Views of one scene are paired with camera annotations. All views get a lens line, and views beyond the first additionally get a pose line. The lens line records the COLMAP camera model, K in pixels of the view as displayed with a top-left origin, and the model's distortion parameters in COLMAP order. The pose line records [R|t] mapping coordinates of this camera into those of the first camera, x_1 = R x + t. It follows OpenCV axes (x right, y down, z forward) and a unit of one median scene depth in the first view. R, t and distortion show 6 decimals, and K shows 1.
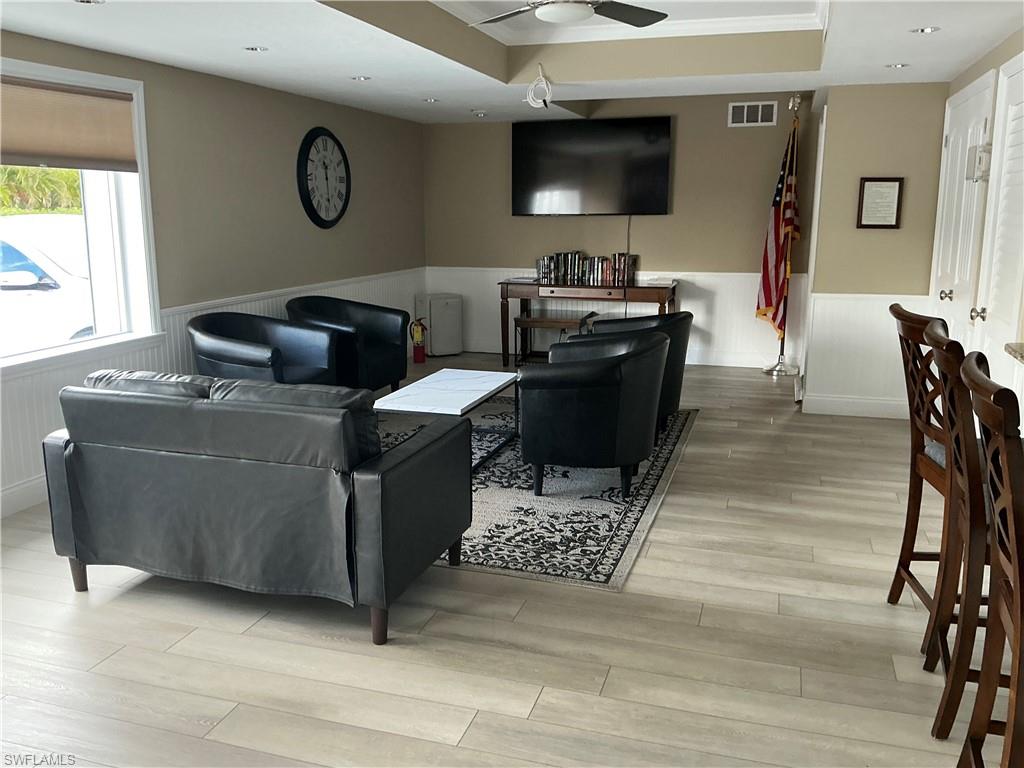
lens RADIAL K [[850.3, 0, 512.0], [0, 850.3, 384.0], [0, 0, 1]] dist [0.137314, -0.305768]
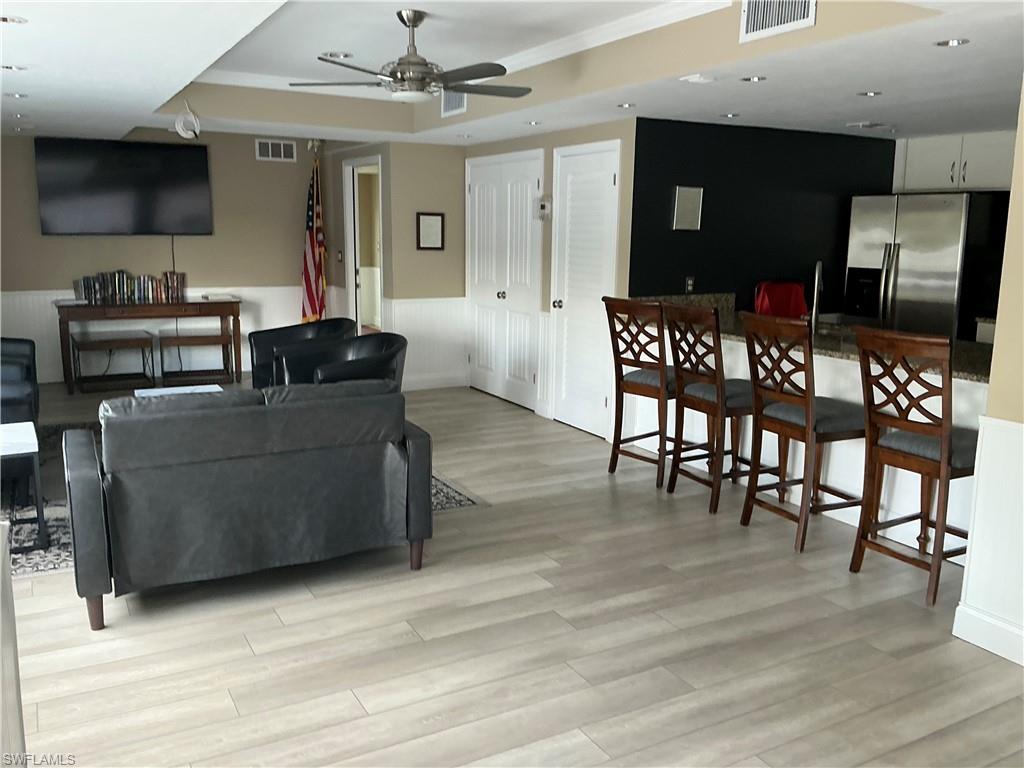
lens RADIAL K [[850.3, 0, 512.0], [0, 850.3, 384.0], [0, 0, 1]] dist [0.137314, -0.305768]
pose [[0.683948, -0.121229, 0.719388, -0.489485], [0.133438, 0.990249, 0.040009, -0.006635], [-0.717223, 0.068630, 0.693455, -0.017023]]
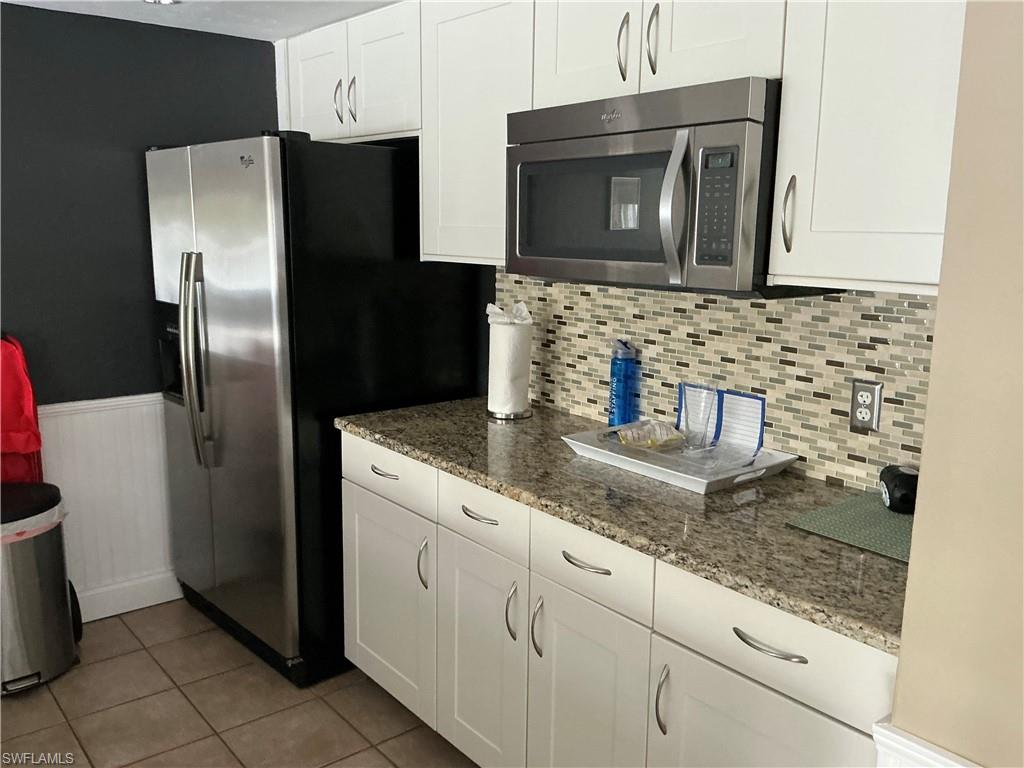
lens RADIAL K [[850.3, 0, 512.0], [0, 850.3, 384.0], [0, 0, 1]] dist [0.137314, -0.305768]
pose [[0.541598, -0.149233, 0.827285, 0.334142], [0.153940, 0.985082, 0.076917, -0.010209], [-0.826422, 0.085694, 0.556491, -0.041366]]
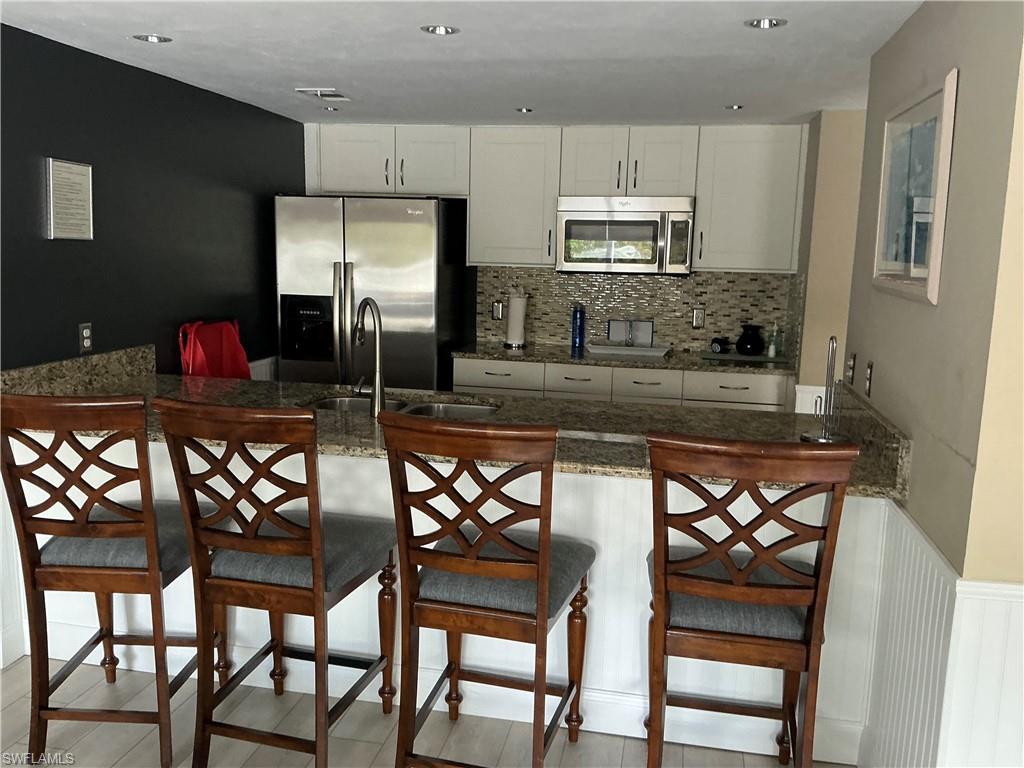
lens RADIAL K [[850.3, 0, 512.0], [0, 850.3, 384.0], [0, 0, 1]] dist [0.137314, -0.305768]
pose [[-0.117319, -0.159367, 0.980224, -0.182435], [0.170963, 0.969063, 0.178014, -0.081055], [-0.978268, 0.188466, -0.086444, 0.322526]]
